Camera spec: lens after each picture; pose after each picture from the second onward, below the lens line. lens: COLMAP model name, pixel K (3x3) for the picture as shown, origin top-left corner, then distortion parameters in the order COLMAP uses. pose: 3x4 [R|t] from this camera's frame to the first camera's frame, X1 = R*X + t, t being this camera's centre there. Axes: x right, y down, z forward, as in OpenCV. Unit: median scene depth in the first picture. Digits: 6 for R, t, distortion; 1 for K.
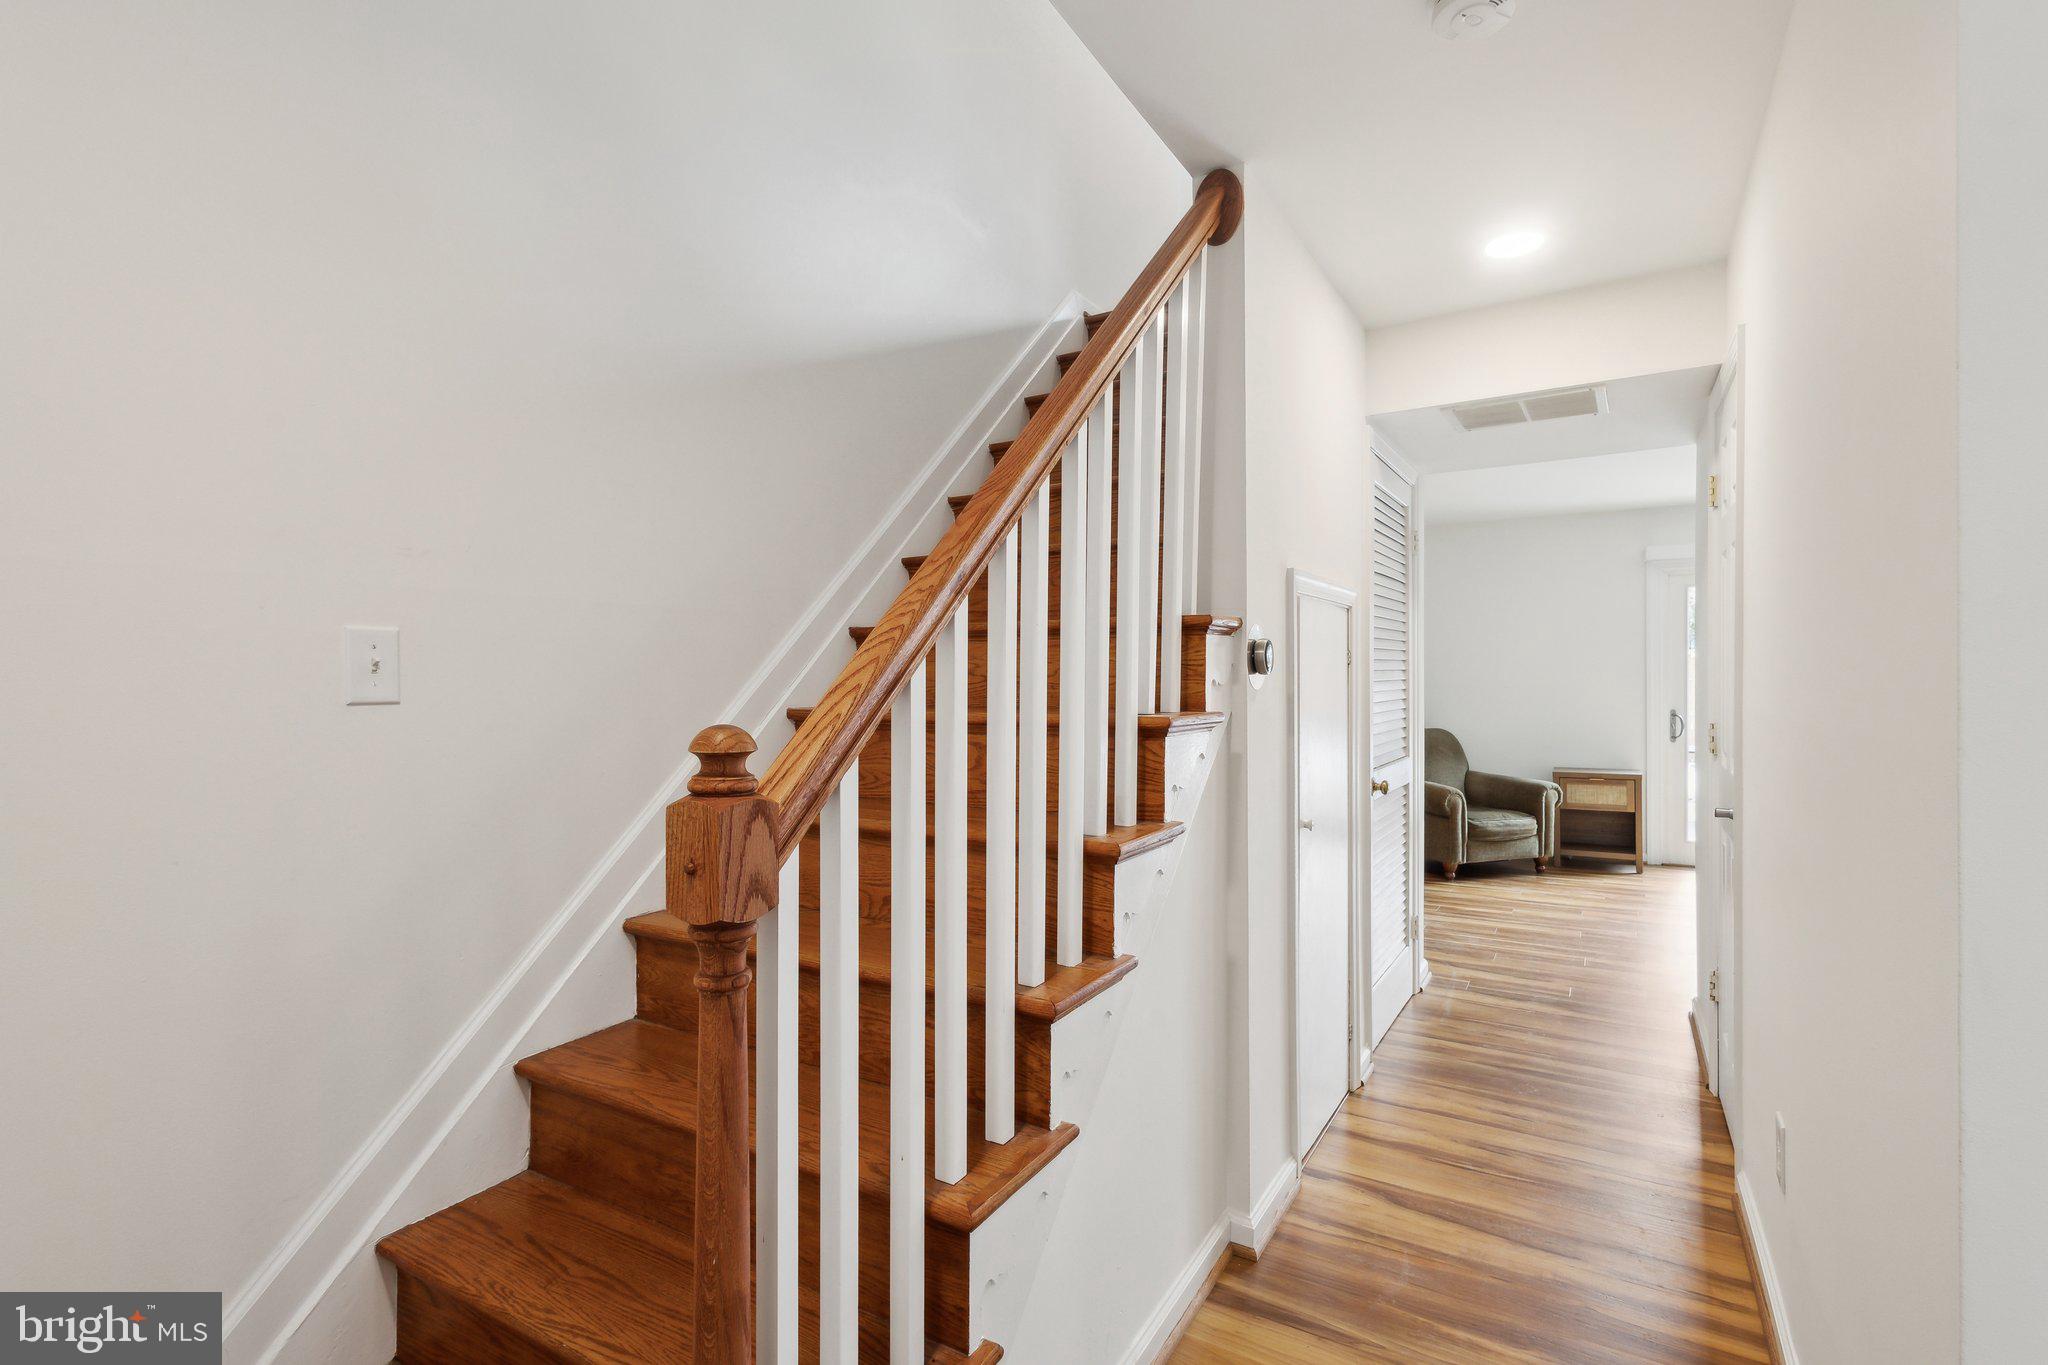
lens RADIAL K [[960.7, 0, 1029.0], [0, 960.7, 695.1], [0, 0, 1]] dist [0.011830, -0.000895]
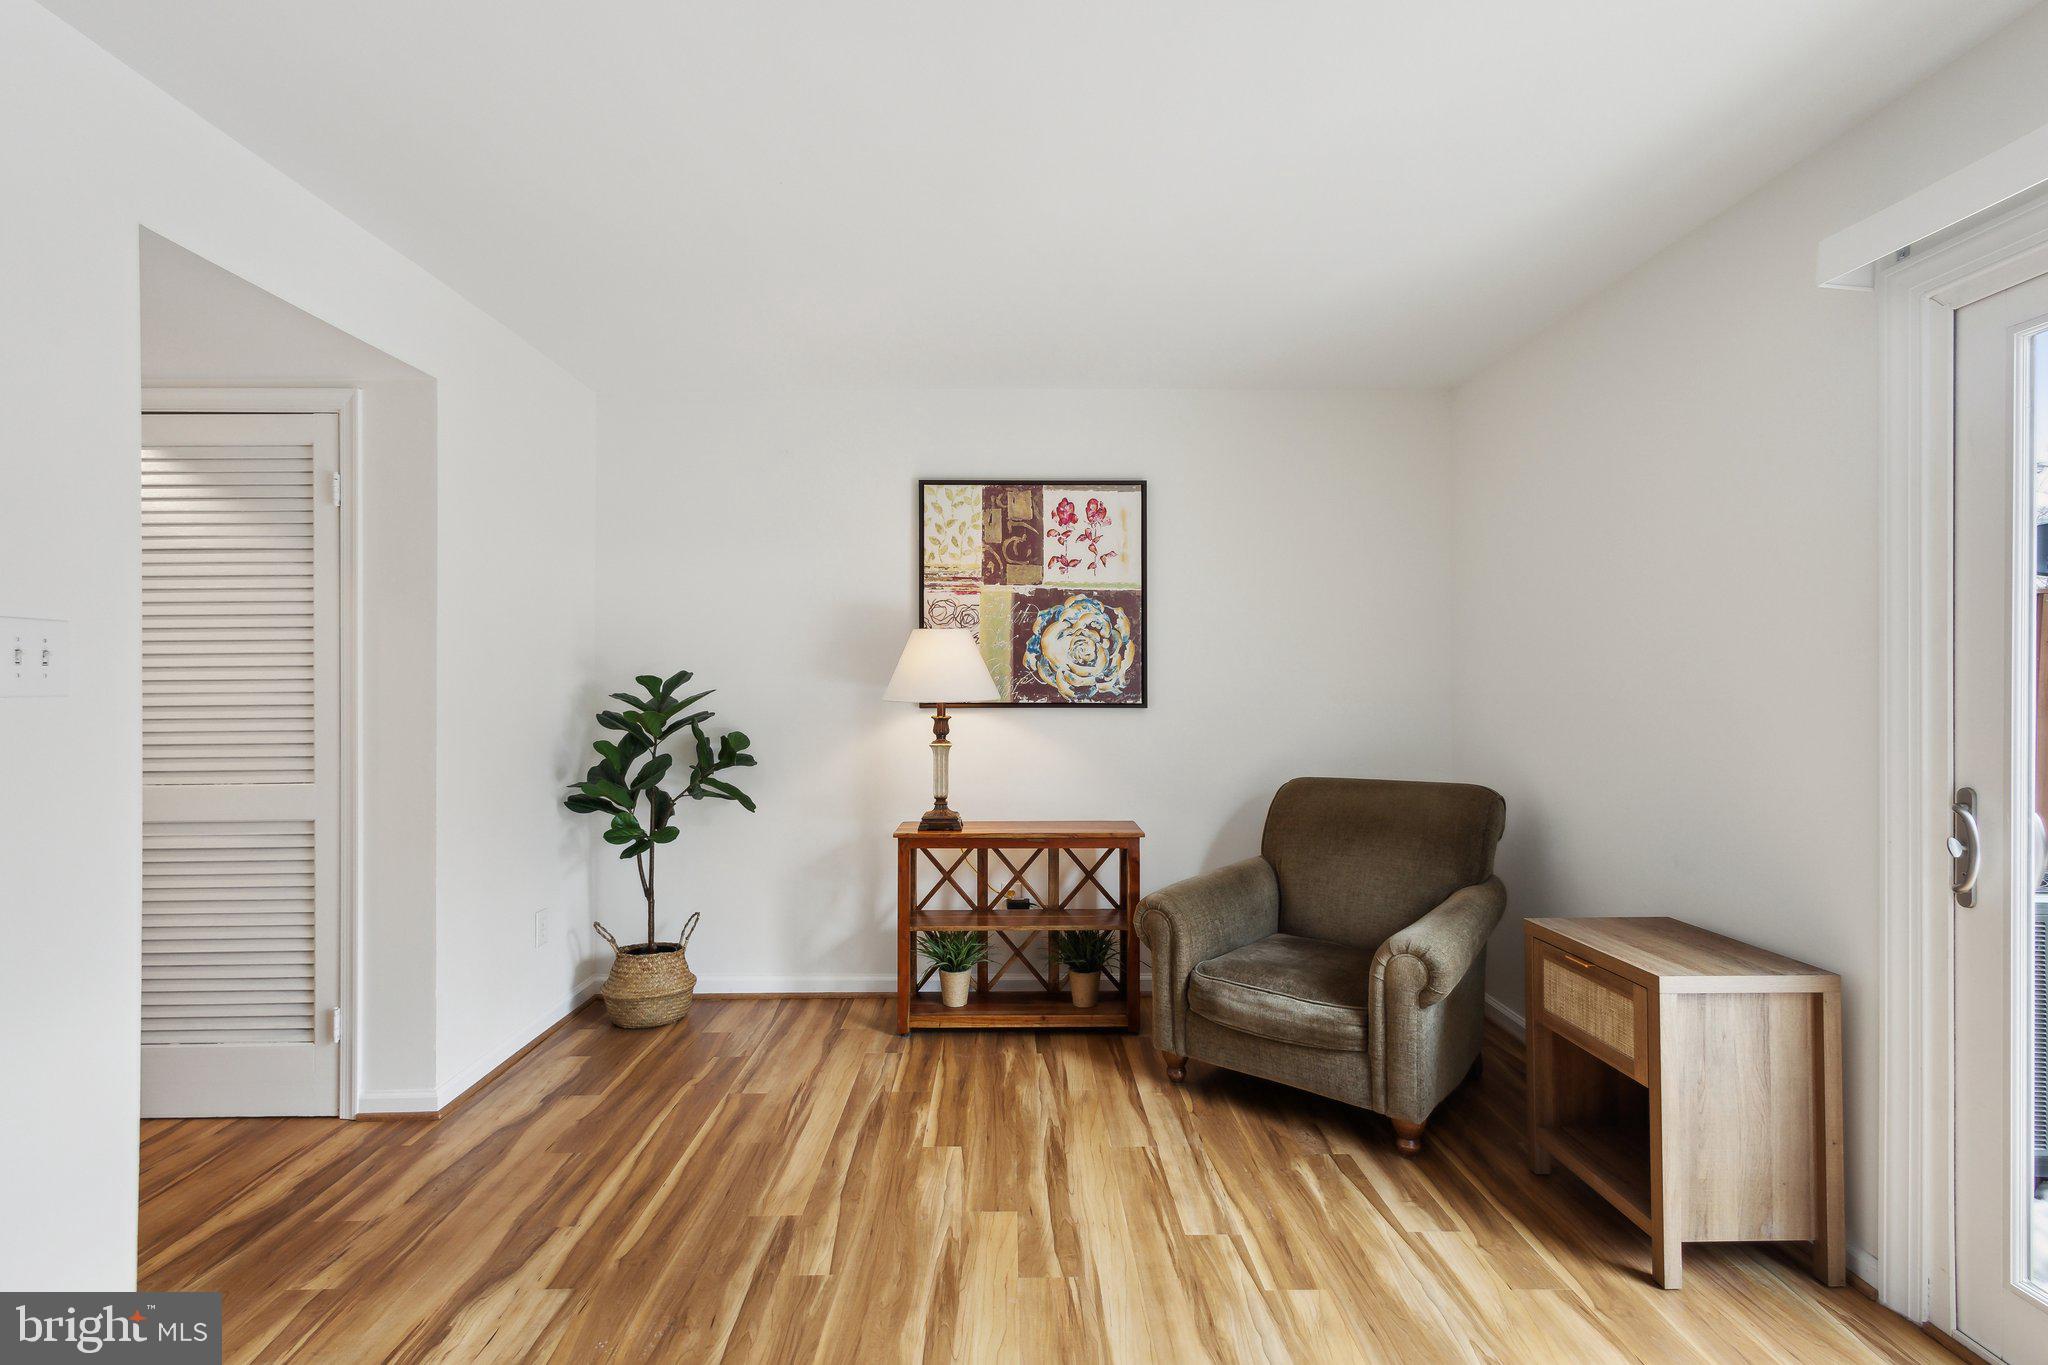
lens RADIAL K [[960.7, 0, 1017.7], [0, 960.7, 684.8], [0, 0, 1]] dist [0.011830, -0.000895]
pose [[0.538376, 0.010150, -0.842643, 0.785792], [-0.022223, 0.999751, -0.002156, -0.008401], [0.842411, 0.019887, 0.538468, 0.644196]]
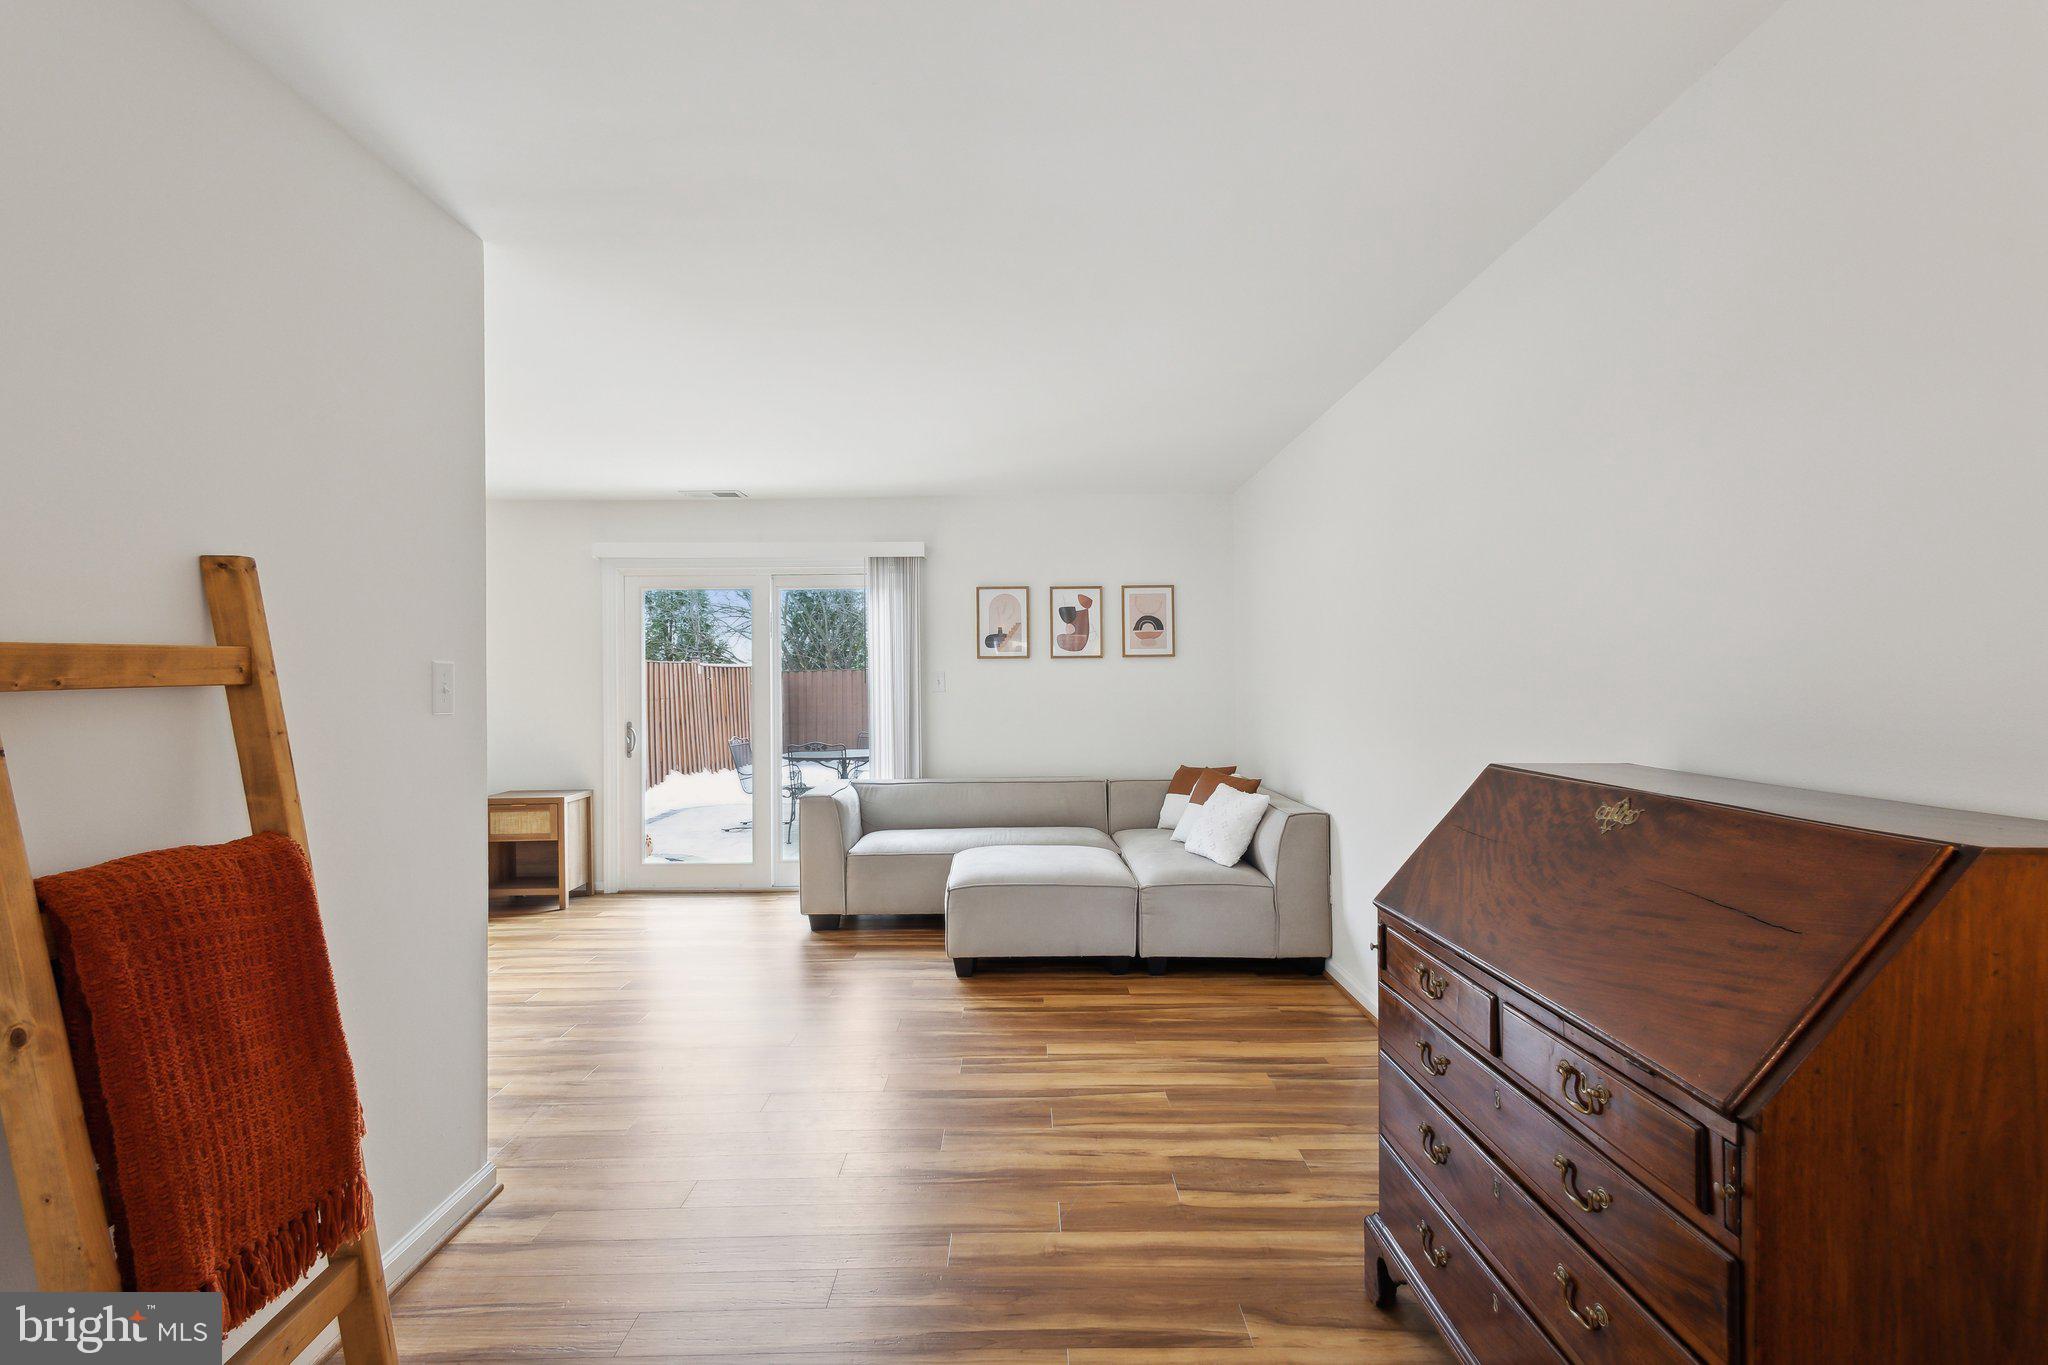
lens RADIAL K [[960.7, 0, 1024.3], [0, 960.7, 696.1], [0, 0, 1]] dist [0.011830, -0.000895]
pose [[0.843022, -0.004264, 0.537862, 0.514348], [0.010331, 0.999912, -0.008266, 0.001802], [-0.537779, 0.012525, 0.842993, 0.029537]]
